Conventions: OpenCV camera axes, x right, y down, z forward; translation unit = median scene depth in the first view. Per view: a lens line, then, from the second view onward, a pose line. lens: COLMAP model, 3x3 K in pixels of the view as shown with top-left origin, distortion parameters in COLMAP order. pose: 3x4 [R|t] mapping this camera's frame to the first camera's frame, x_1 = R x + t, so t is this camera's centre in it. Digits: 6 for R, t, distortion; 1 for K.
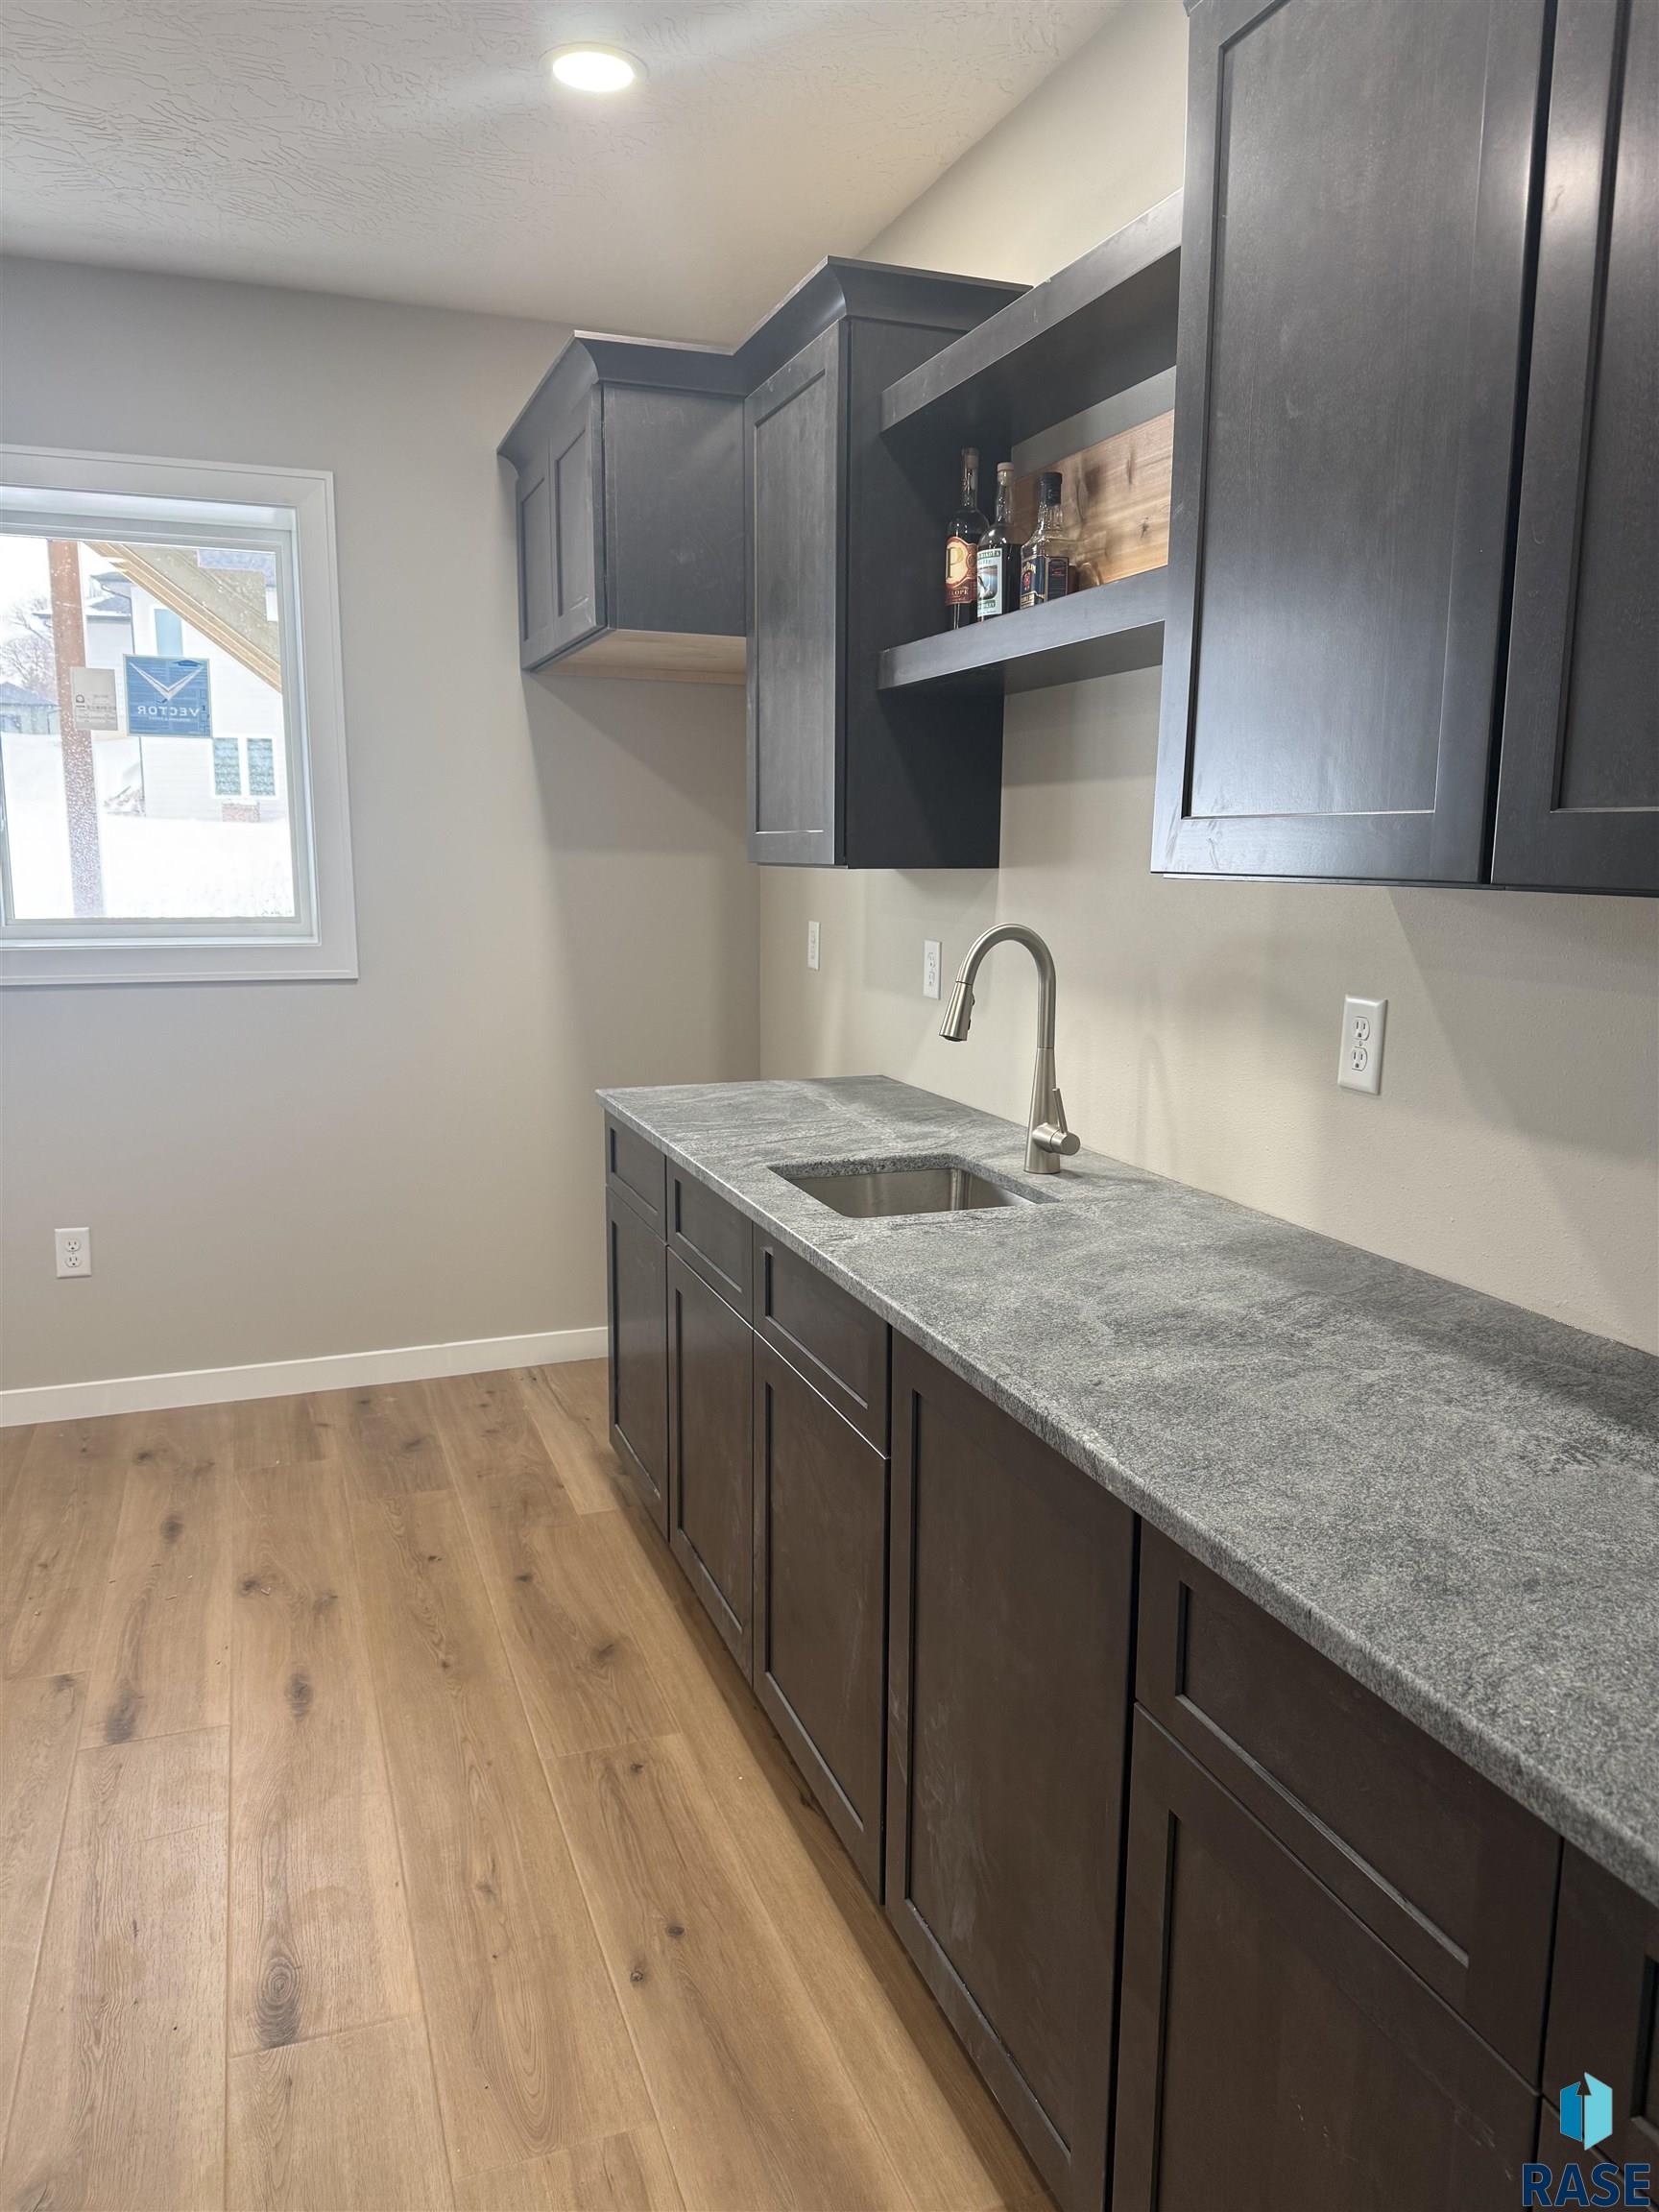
lens RADIAL K [[1552.6, 0, 829.5], [0, 1552.6, 1106.0], [0, 0, 1]] dist [0.079352, -0.113183]
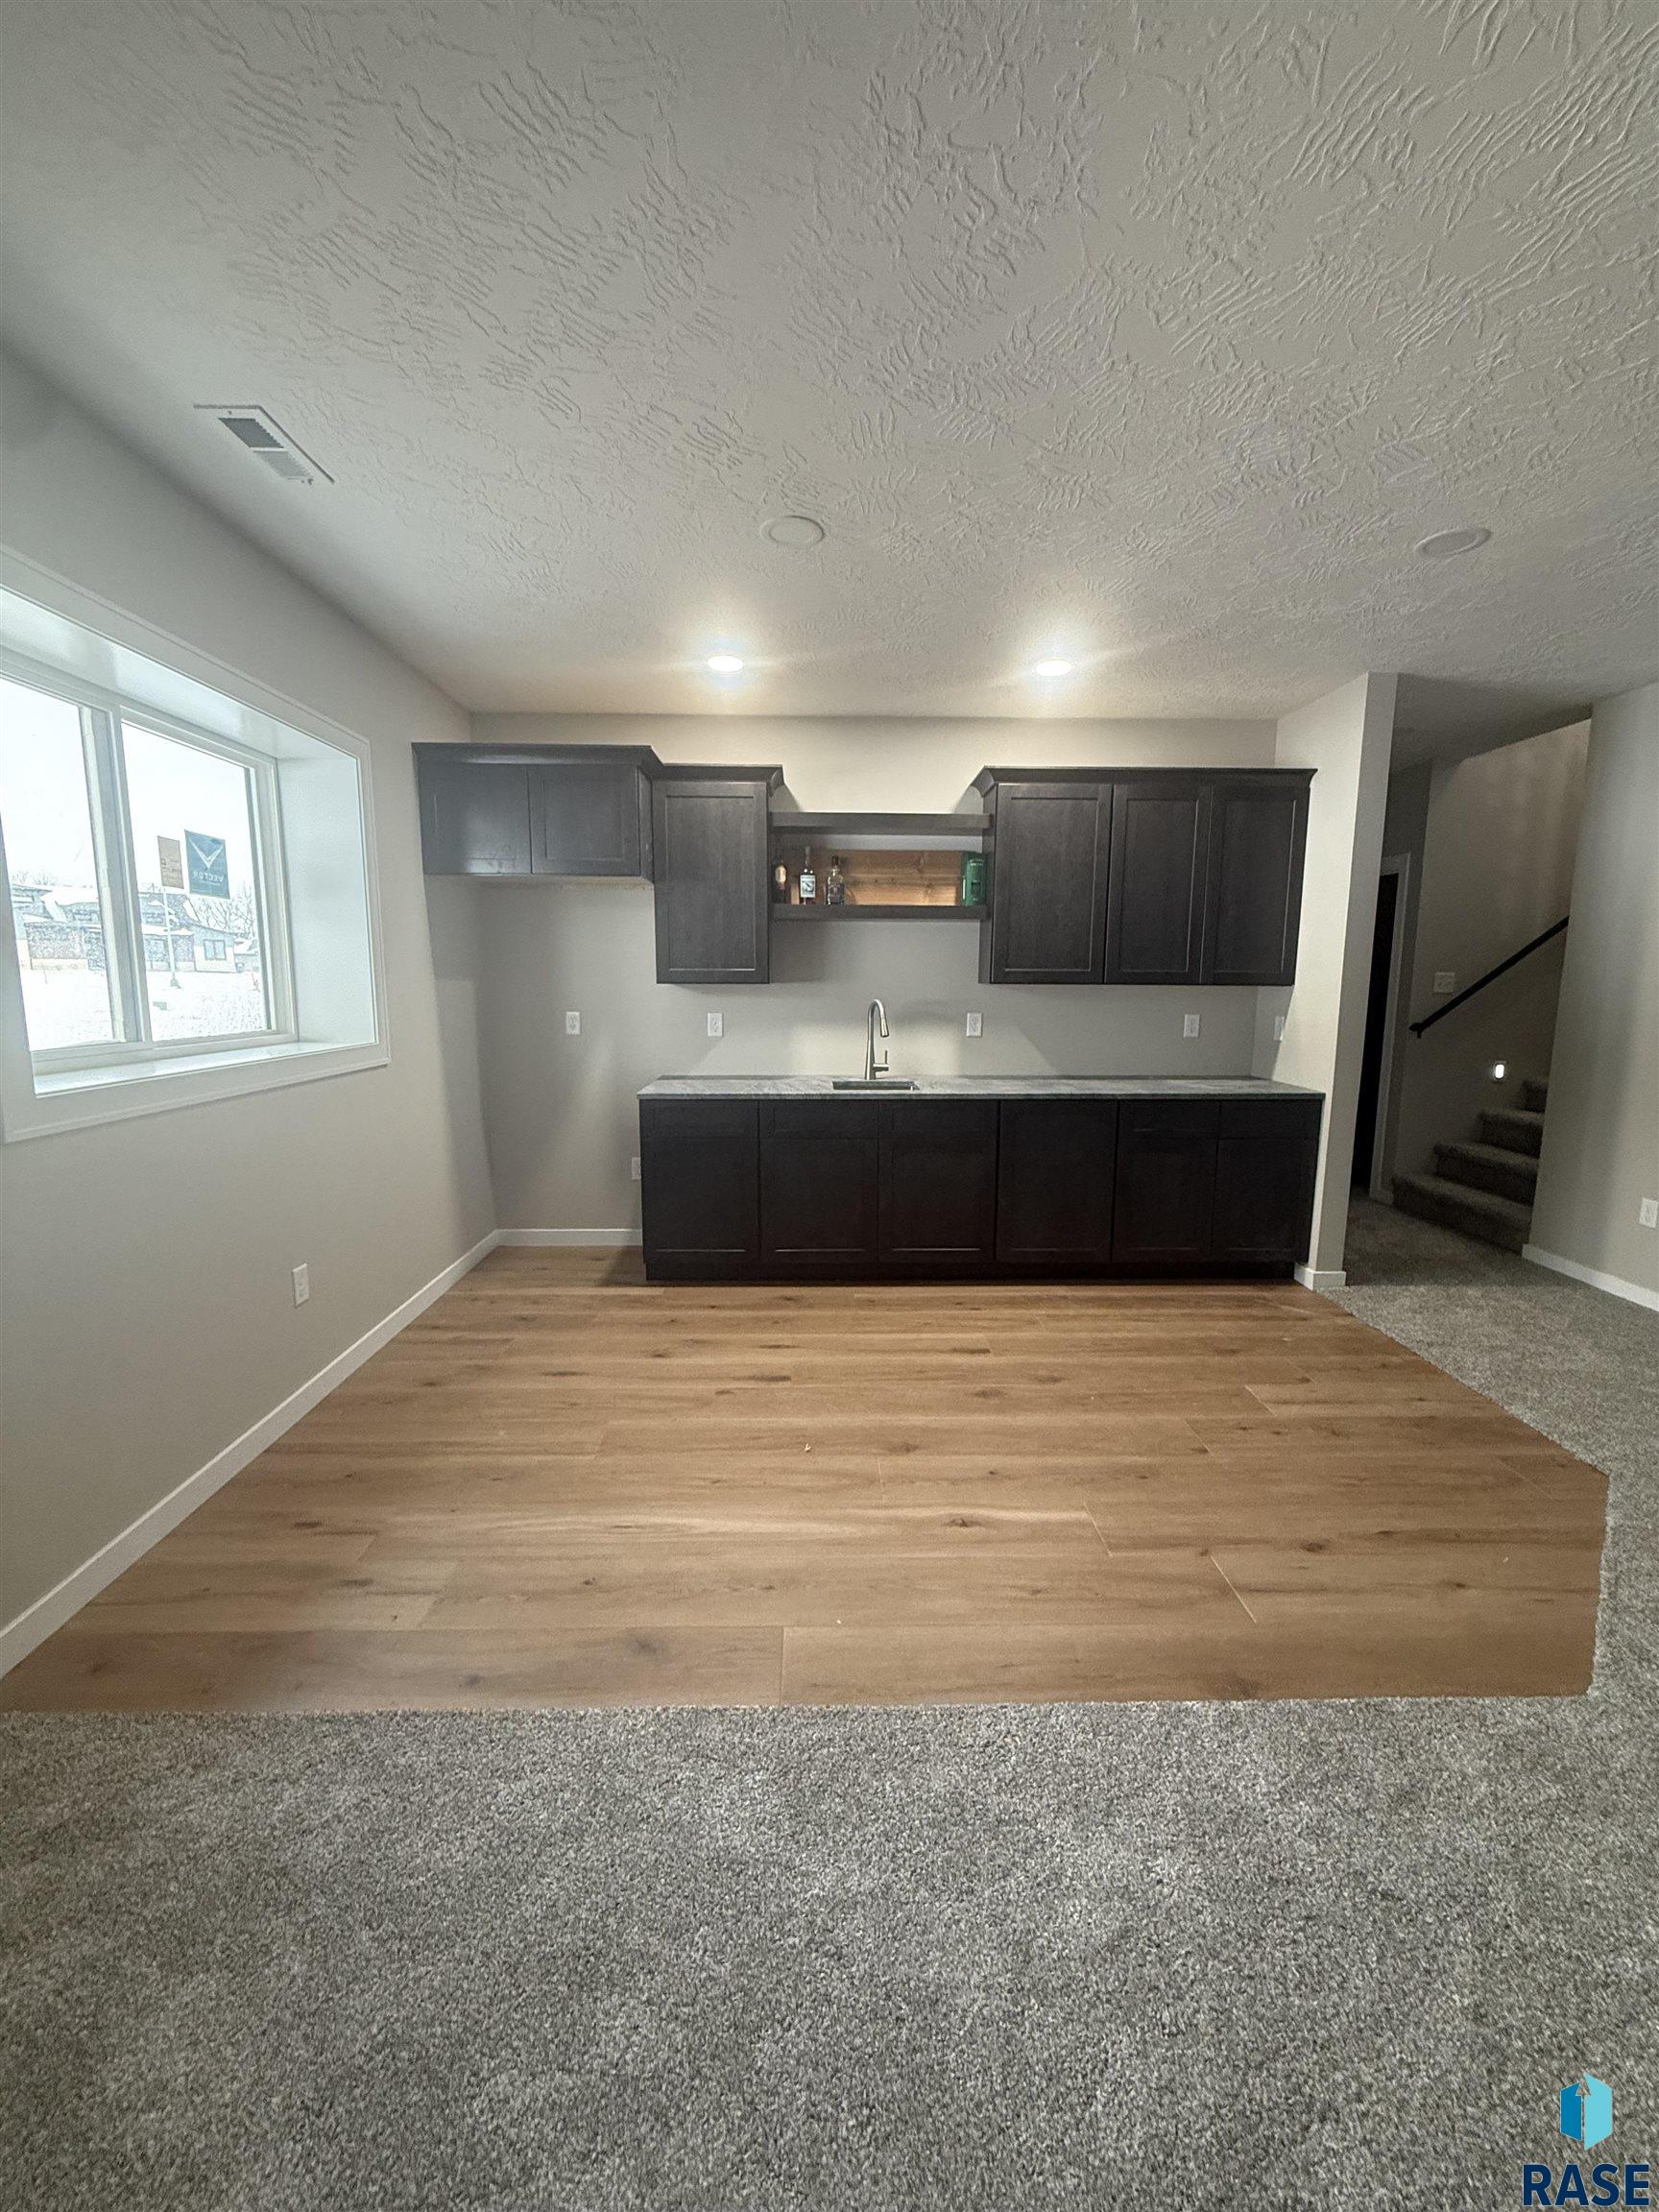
lens RADIAL K [[878.6, 0, 828.9], [0, 878.6, 1098.6], [0, 0, 1]] dist [-0.000563, 0.000007]
pose [[0.323726, -0.137064, 0.936171, -1.068004], [0.154251, 0.983859, 0.090706, -0.064066], [-0.933493, 0.115041, 0.339643, 0.329833]]
